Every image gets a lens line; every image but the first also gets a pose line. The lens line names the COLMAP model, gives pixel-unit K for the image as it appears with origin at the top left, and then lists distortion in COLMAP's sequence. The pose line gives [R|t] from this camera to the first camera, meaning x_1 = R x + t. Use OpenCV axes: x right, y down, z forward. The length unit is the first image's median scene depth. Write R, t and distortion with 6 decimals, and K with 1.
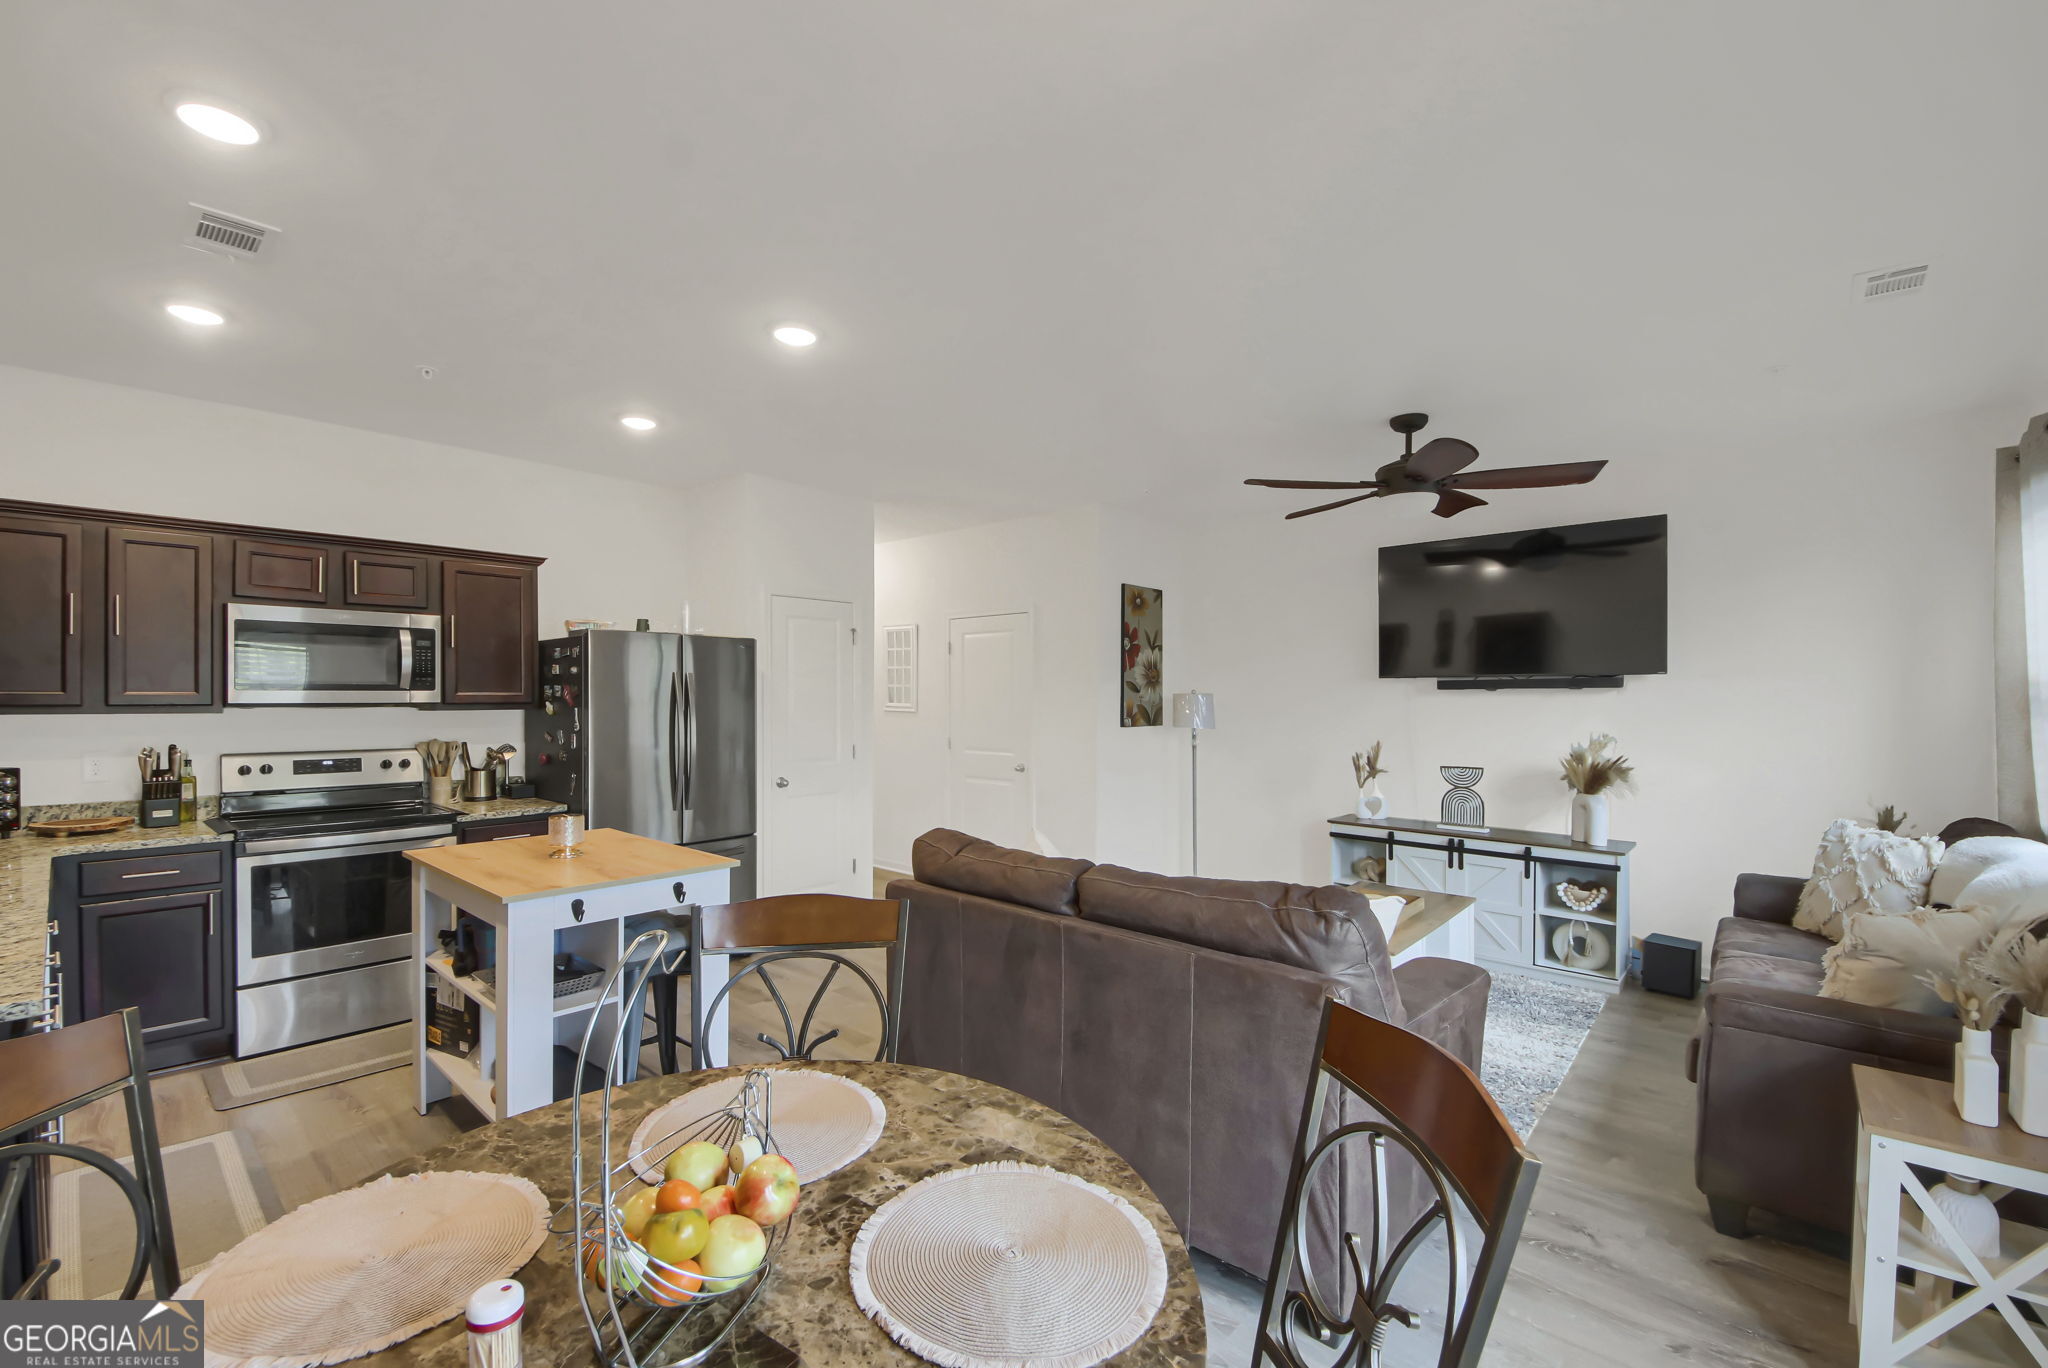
lens RADIAL K [[839.6, 0, 1033.9], [0, 839.6, 697.9], [0, 0, 1]] dist [-0.023609, -0.002355]
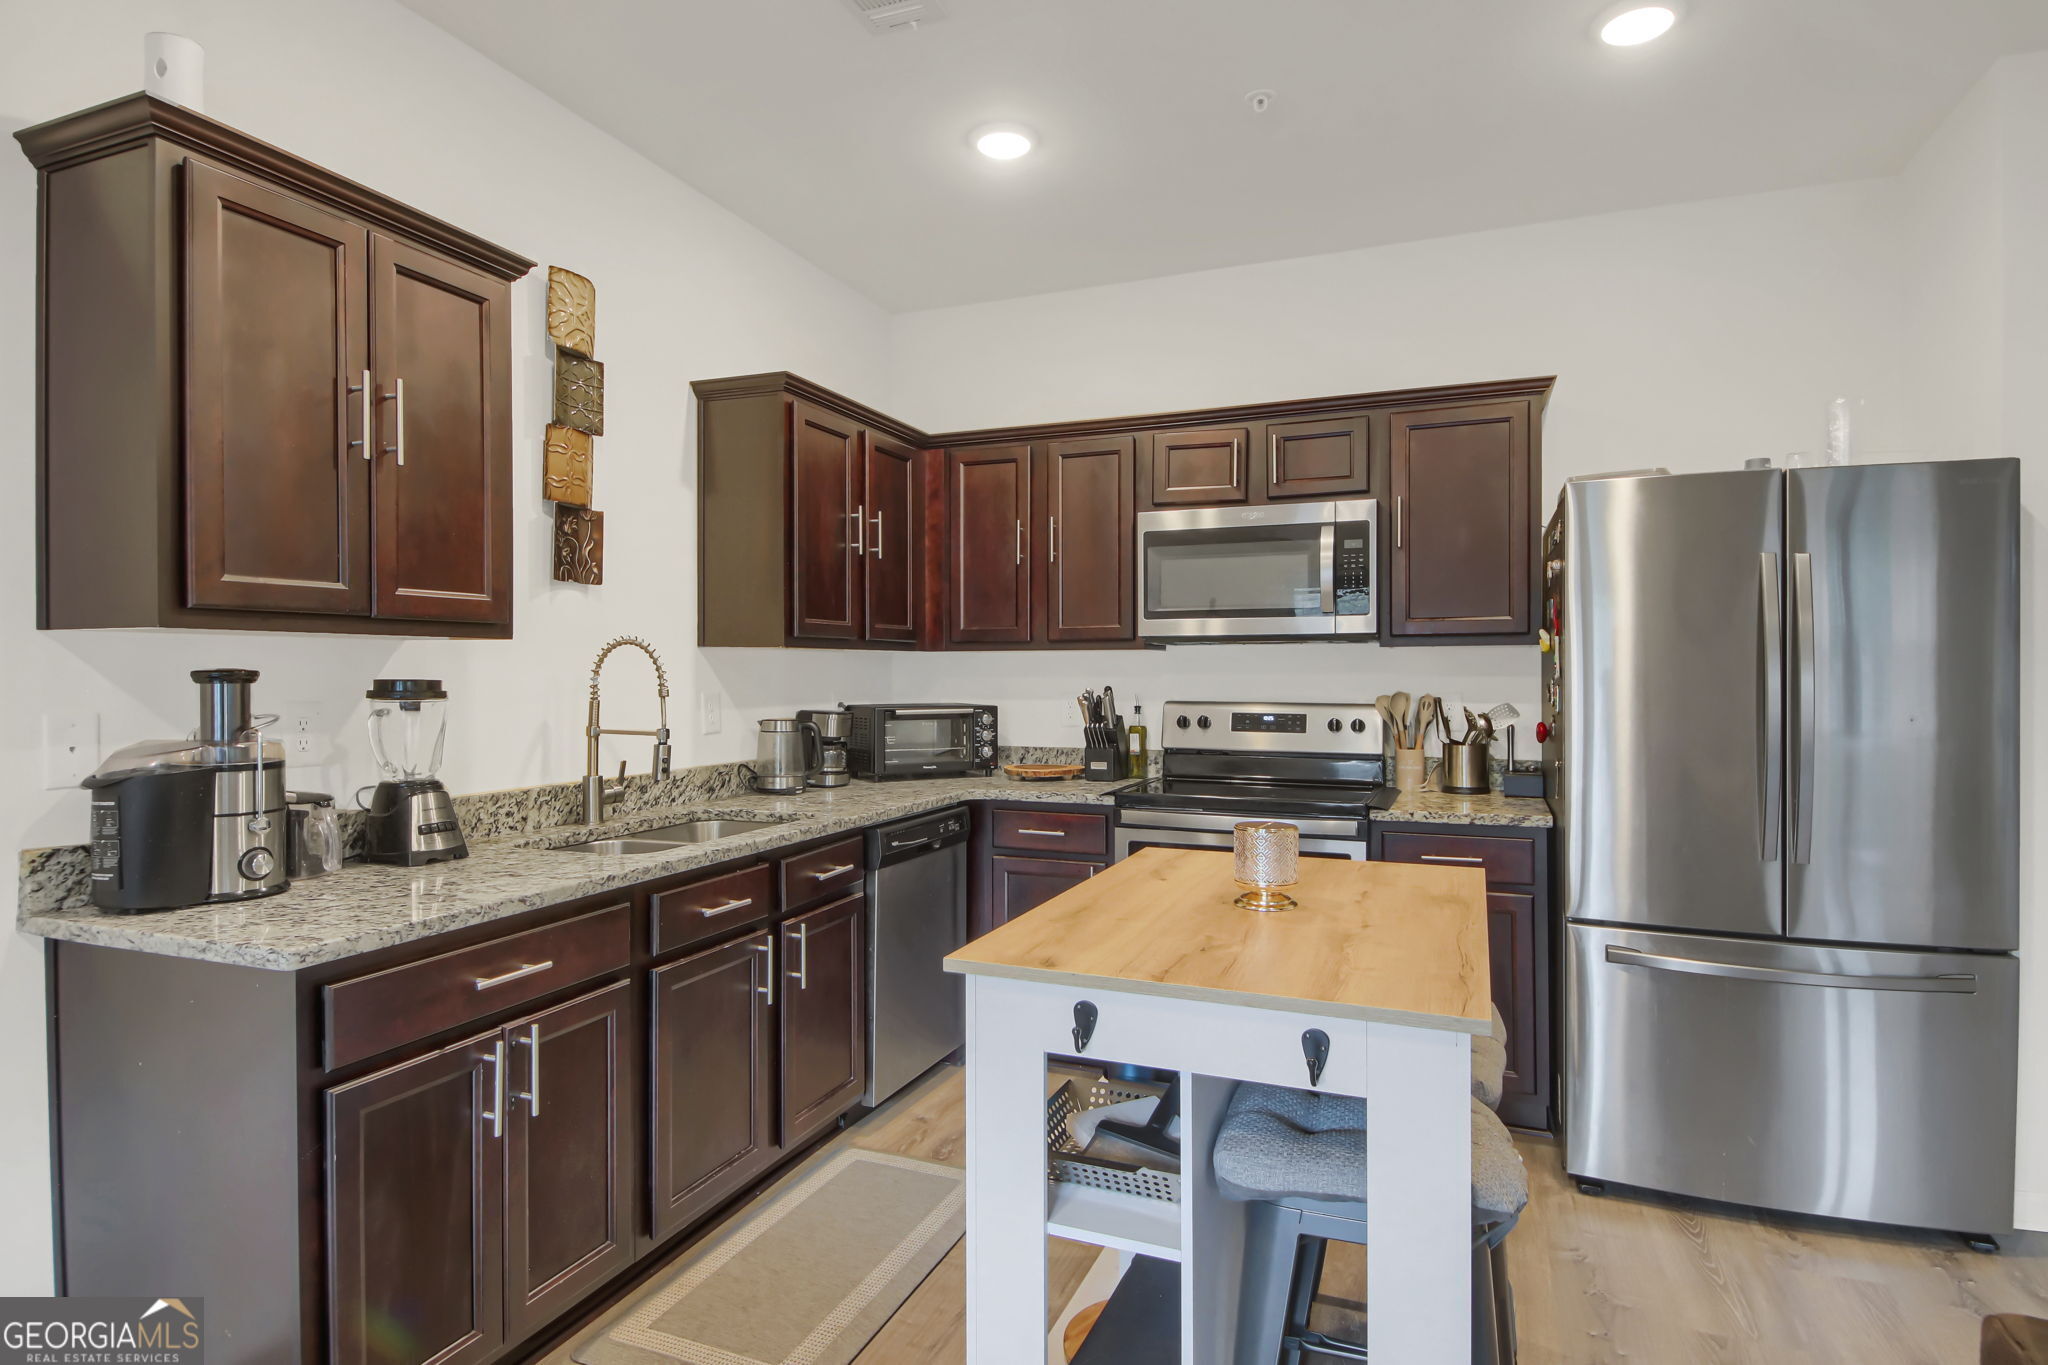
lens RADIAL K [[1122.1, 0, 1038.1], [0, 1122.1, 660.2], [0, 0, 1]] dist [0.011067, -0.019563]
pose [[0.329498, -0.007459, -0.944127, 0.027218], [0.002039, 0.999972, -0.007188, 0.033784], [0.944154, 0.000444, 0.329504, 0.476967]]
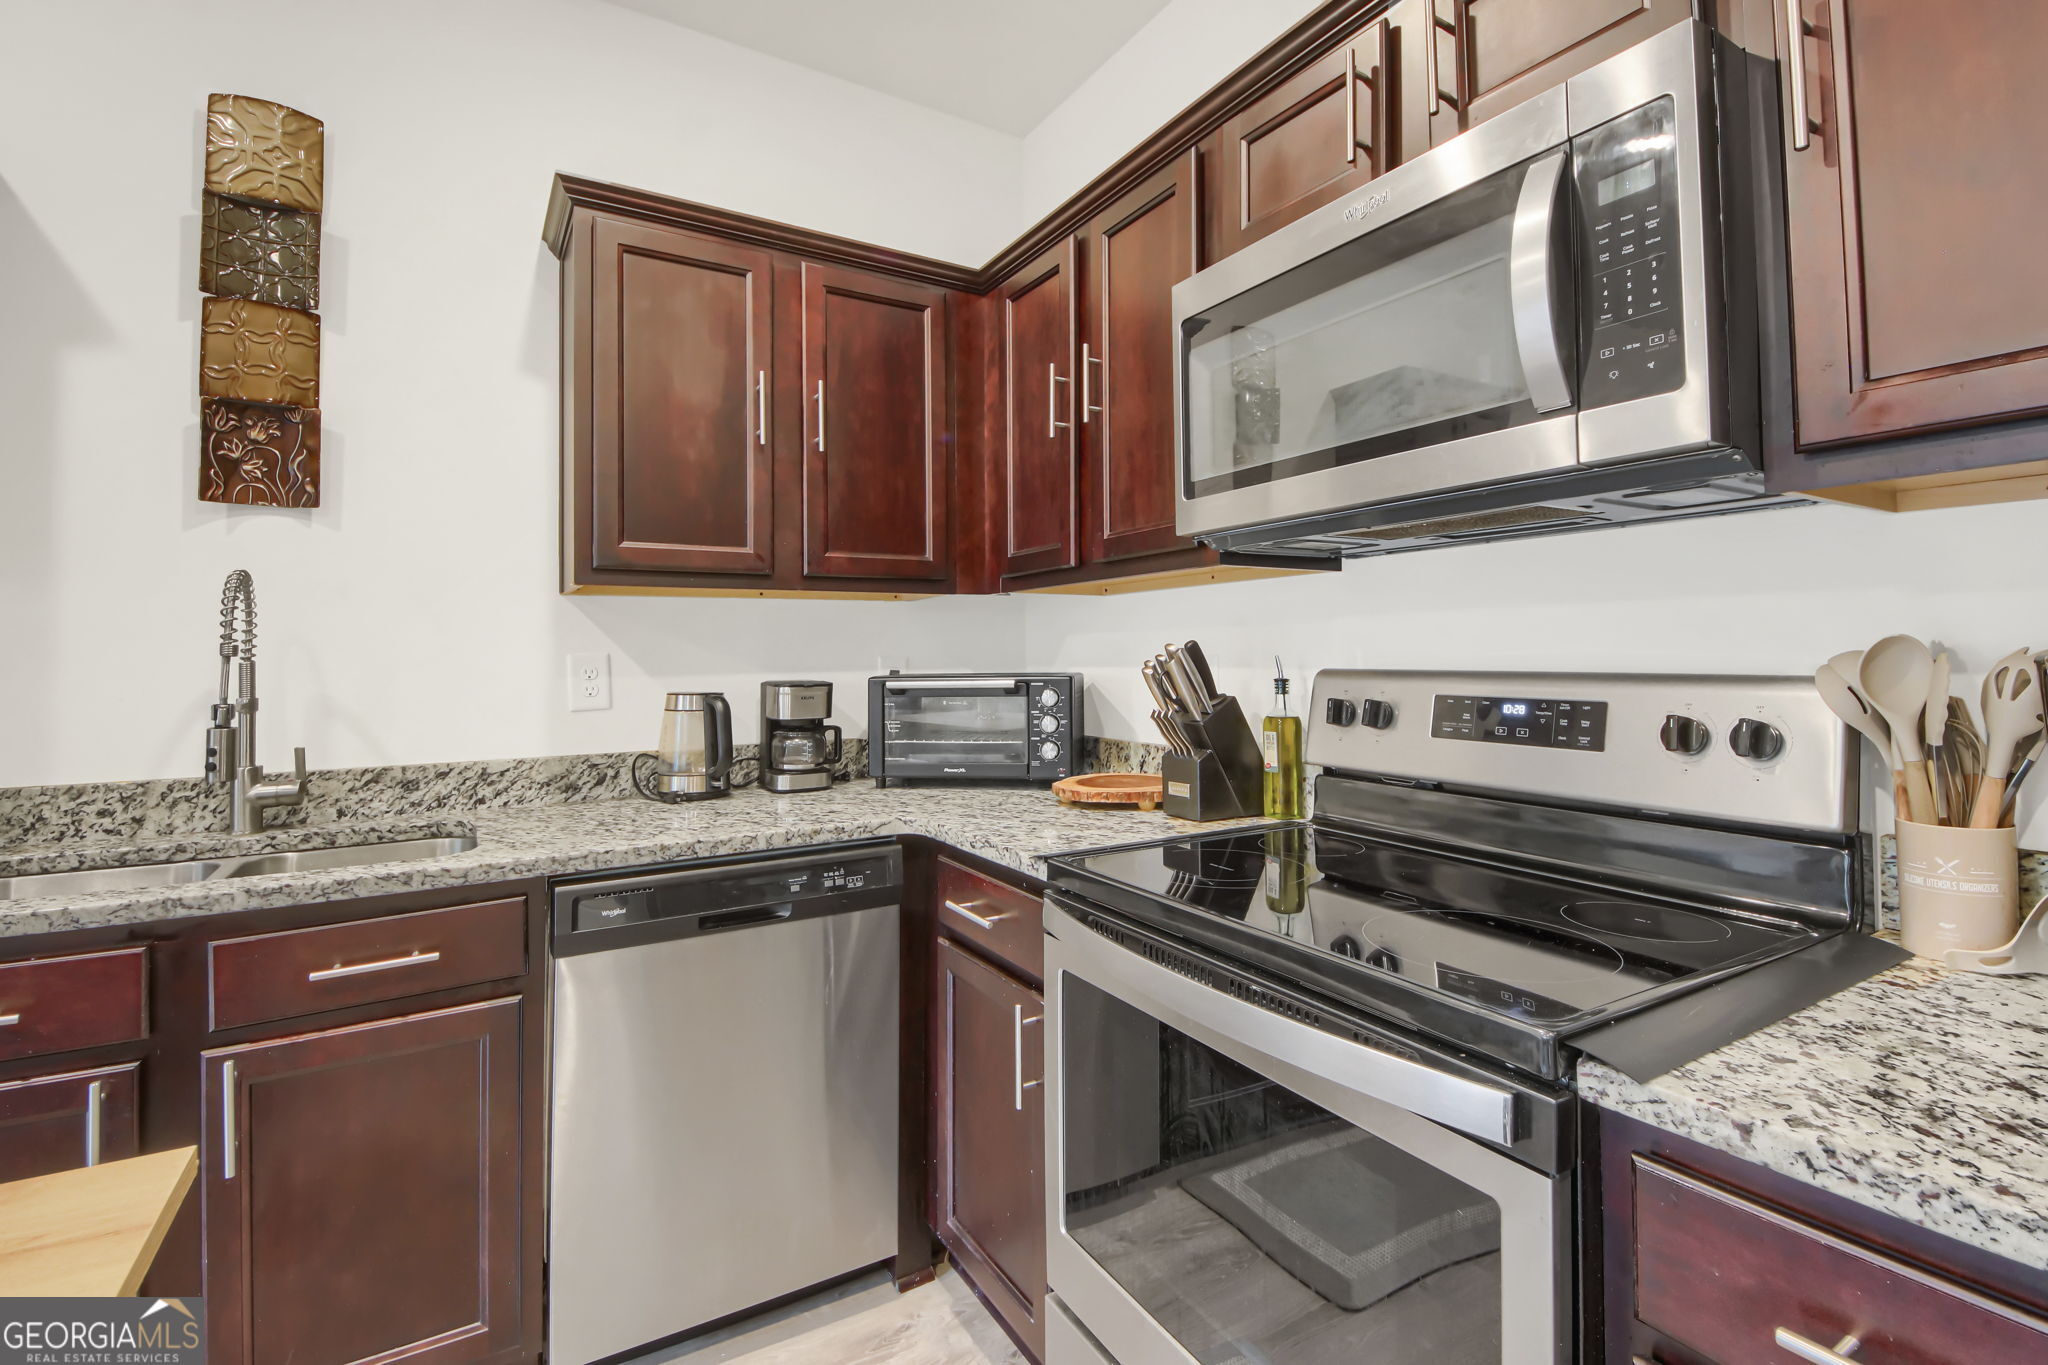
lens RADIAL K [[937.5, 0, 1021.5], [0, 937.5, 629.1], [0, 0, 1]] dist [-0.002156, -0.006313]
pose [[-0.317036, -0.019573, -0.948212, -0.468812], [0.014259, 0.999576, -0.025401, 0.055309], [0.948306, -0.021574, -0.316622, 0.945718]]
